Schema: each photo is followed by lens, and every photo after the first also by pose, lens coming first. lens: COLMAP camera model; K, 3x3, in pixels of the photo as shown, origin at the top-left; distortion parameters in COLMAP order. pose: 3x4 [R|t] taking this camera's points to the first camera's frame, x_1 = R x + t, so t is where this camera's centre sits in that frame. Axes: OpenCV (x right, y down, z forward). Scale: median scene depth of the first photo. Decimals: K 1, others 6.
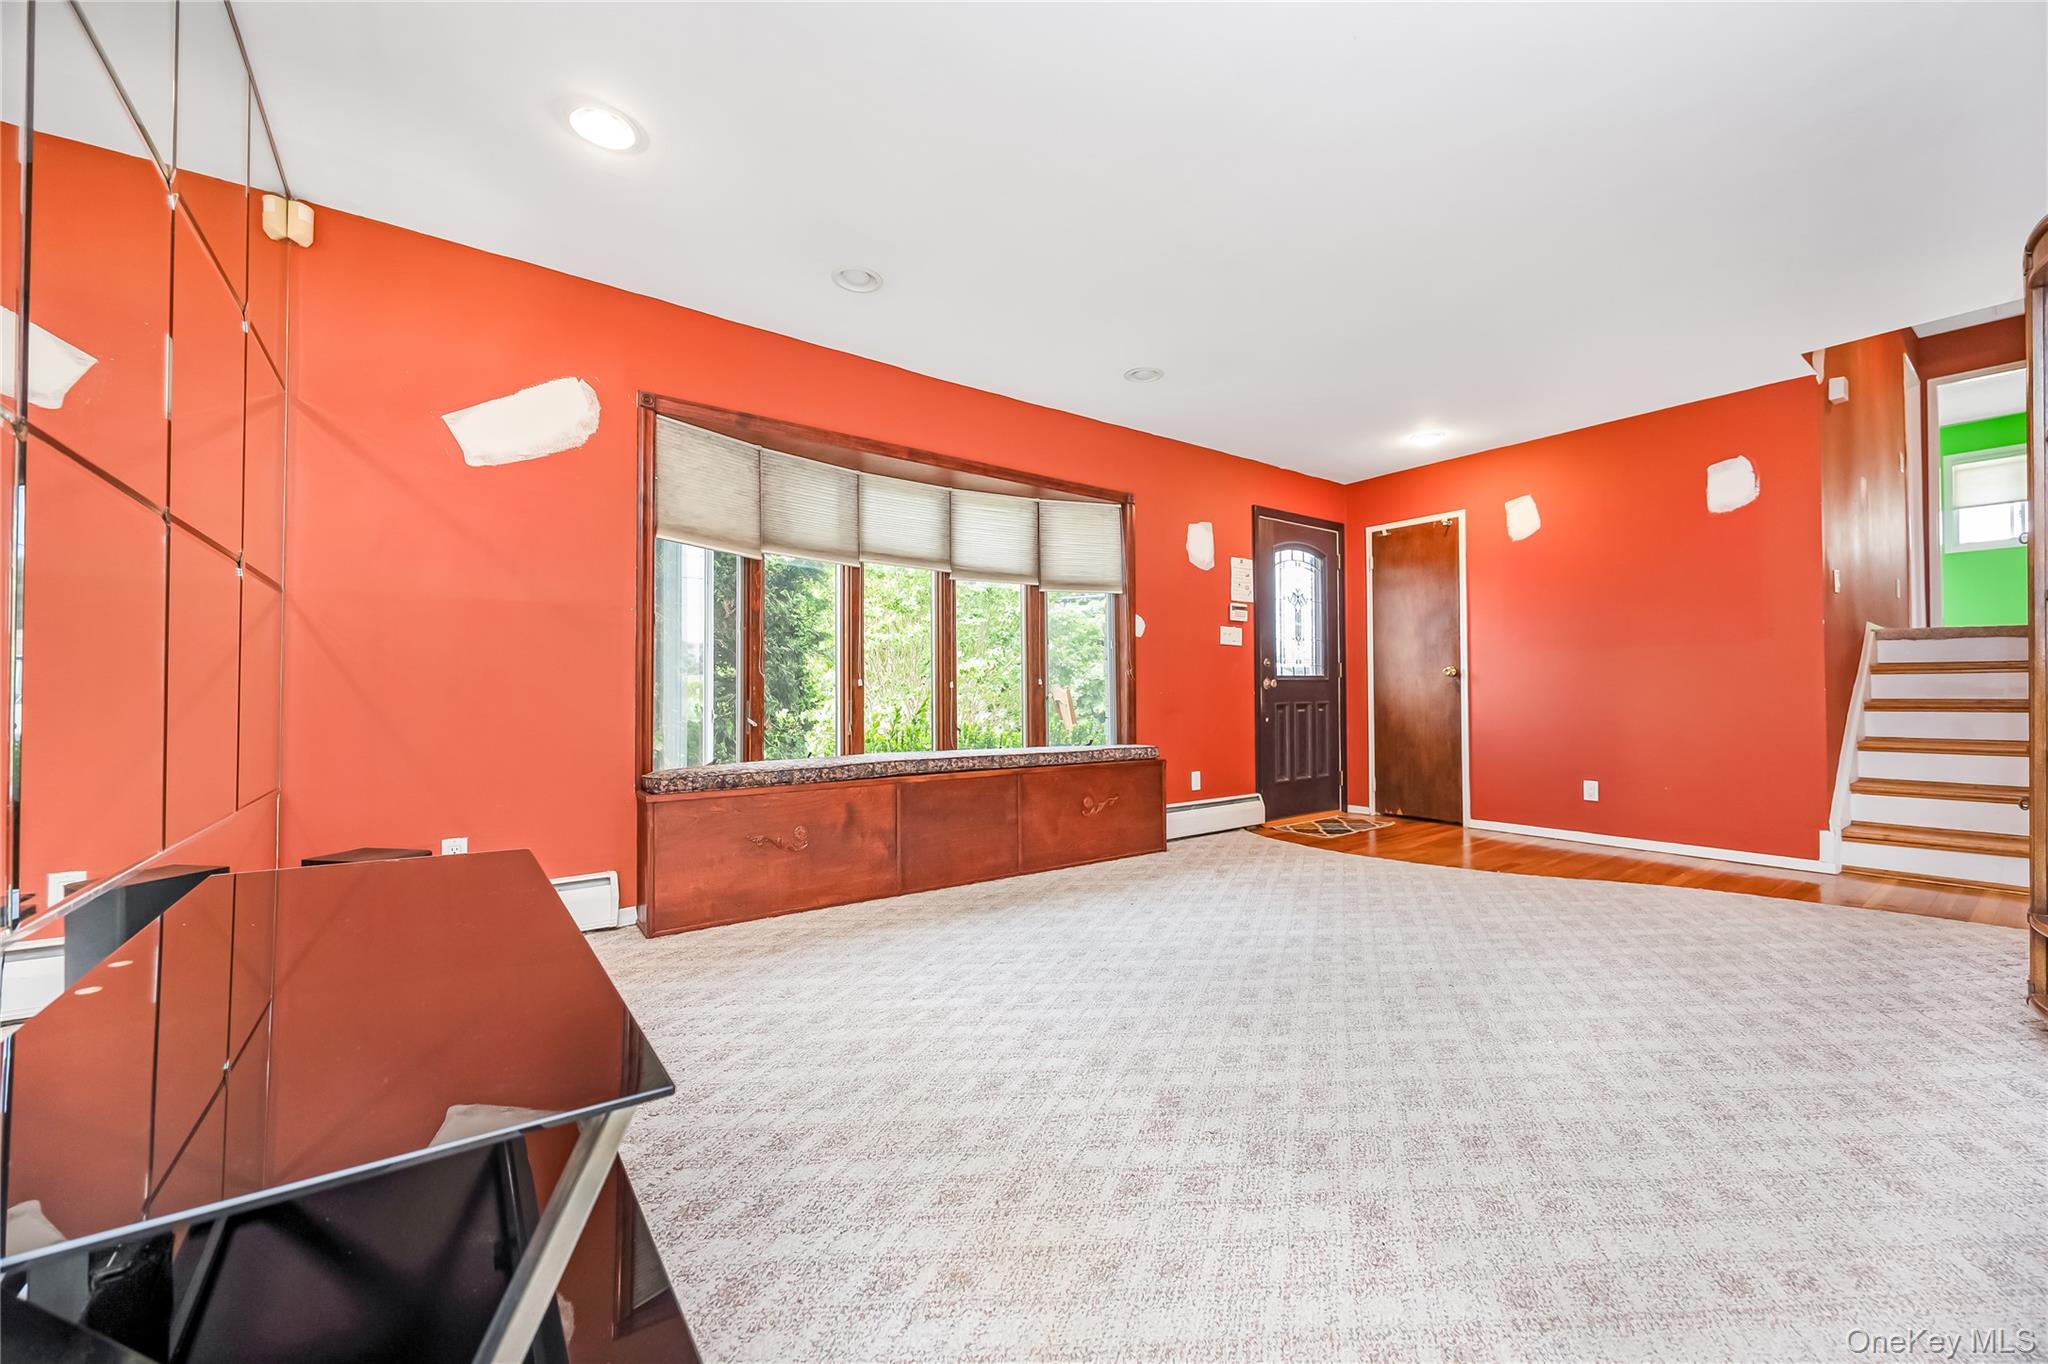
lens RADIAL K [[796.9, 0, 1027.6], [0, 796.9, 680.1], [0, 0, 1]] dist [-0.003058, 0.000285]
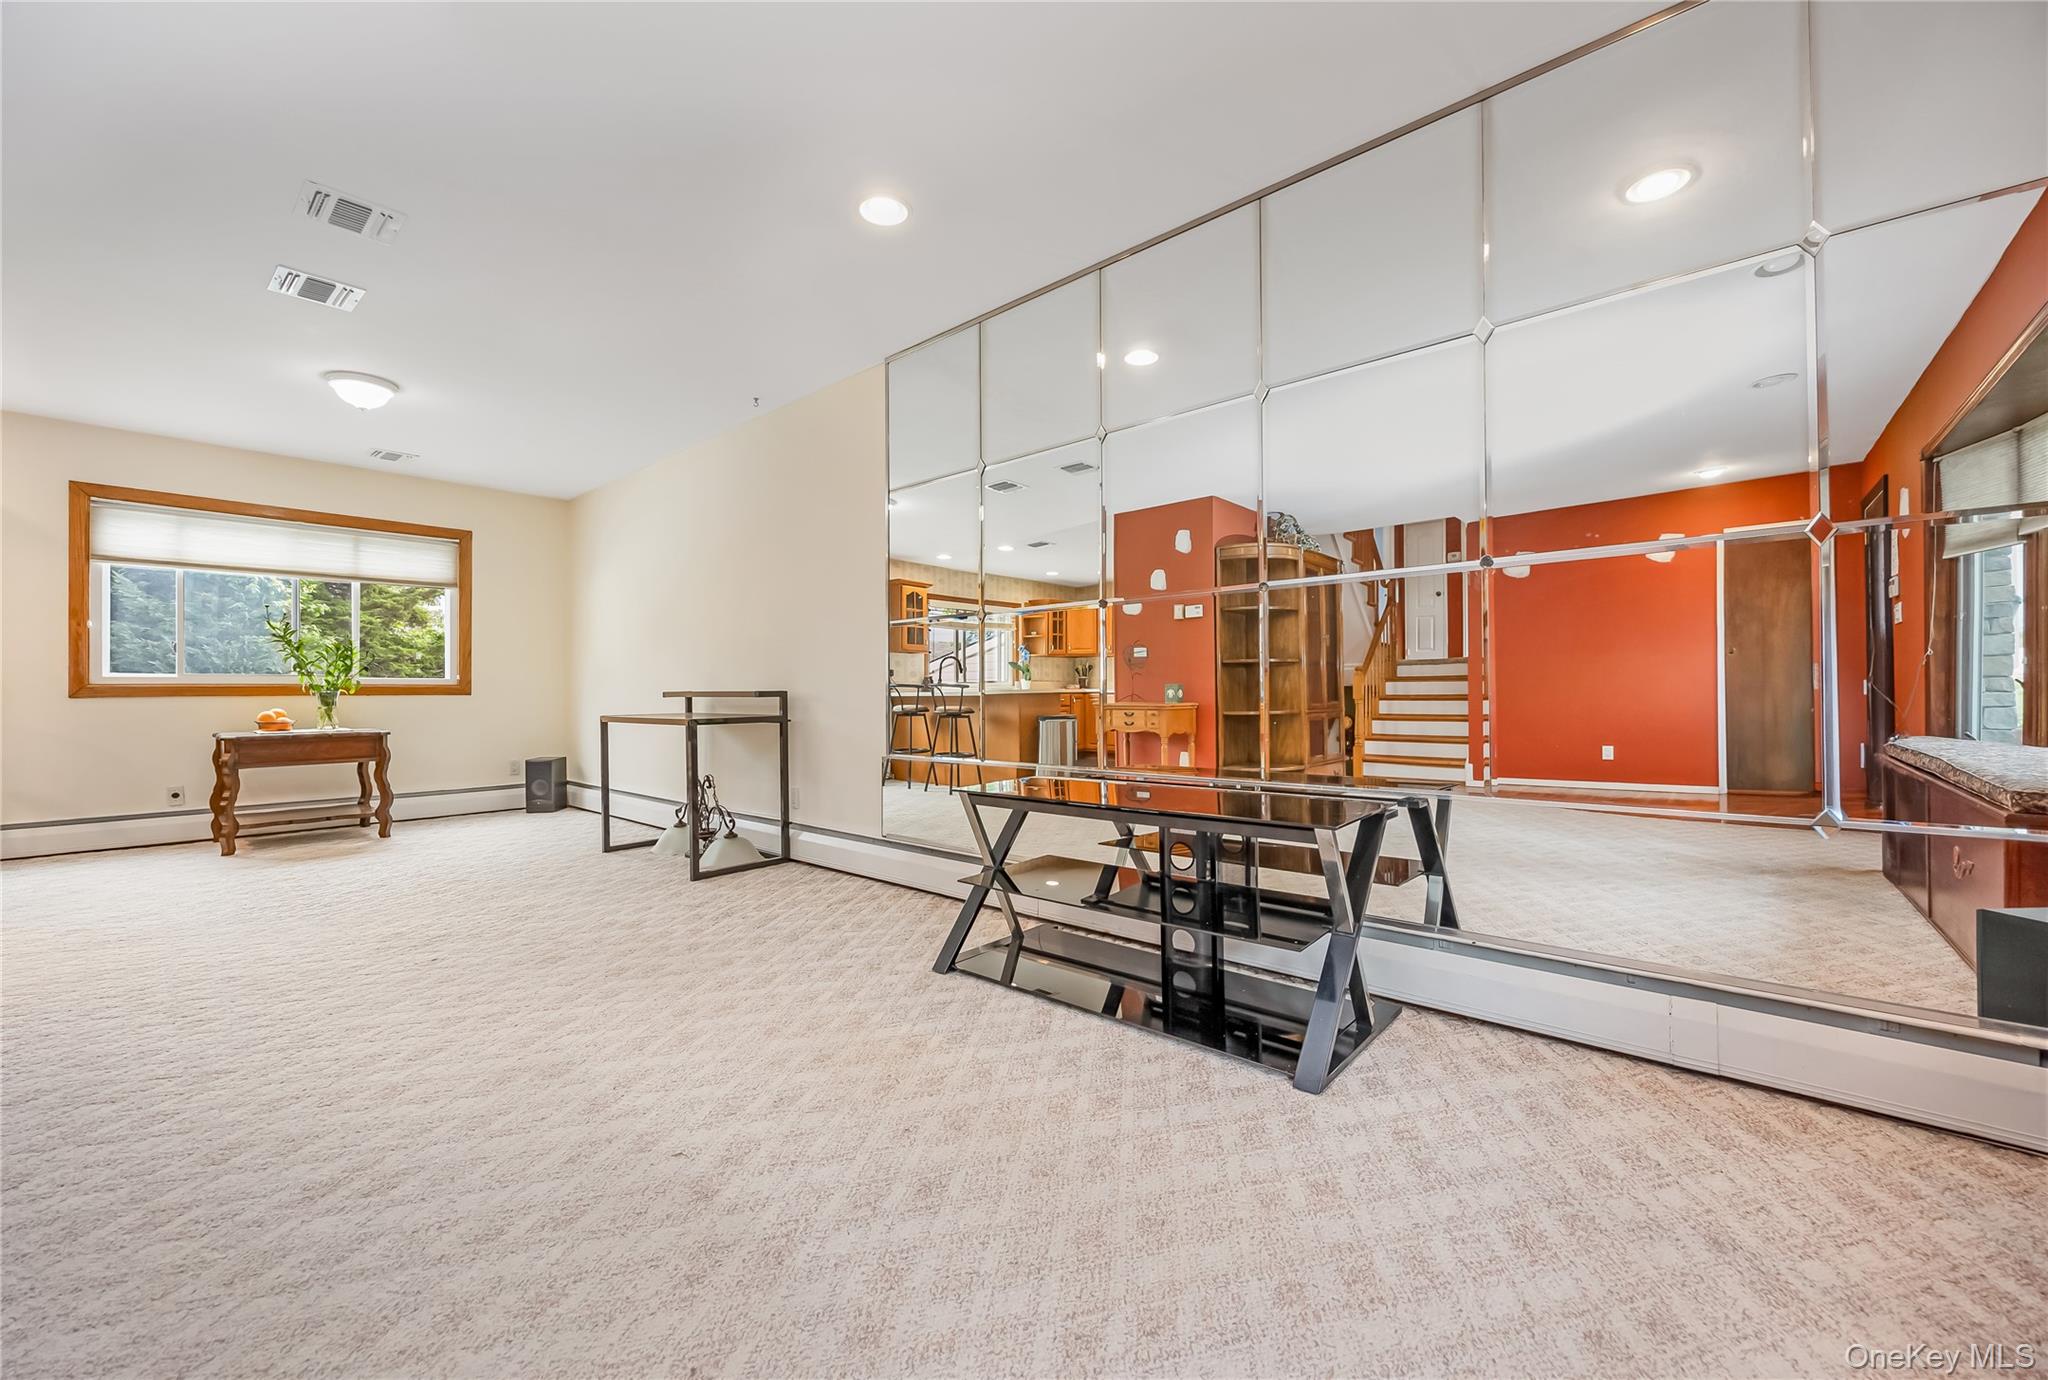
lens RADIAL K [[796.9, 0, 1006.5], [0, 796.9, 688.5], [0, 0, 1]] dist [-0.003058, 0.000285]
pose [[-0.980441, 0.012012, -0.196449, 0.012305], [0.016416, 0.999649, -0.020807, 0.015452], [0.196130, -0.023625, -0.980293, 0.819544]]
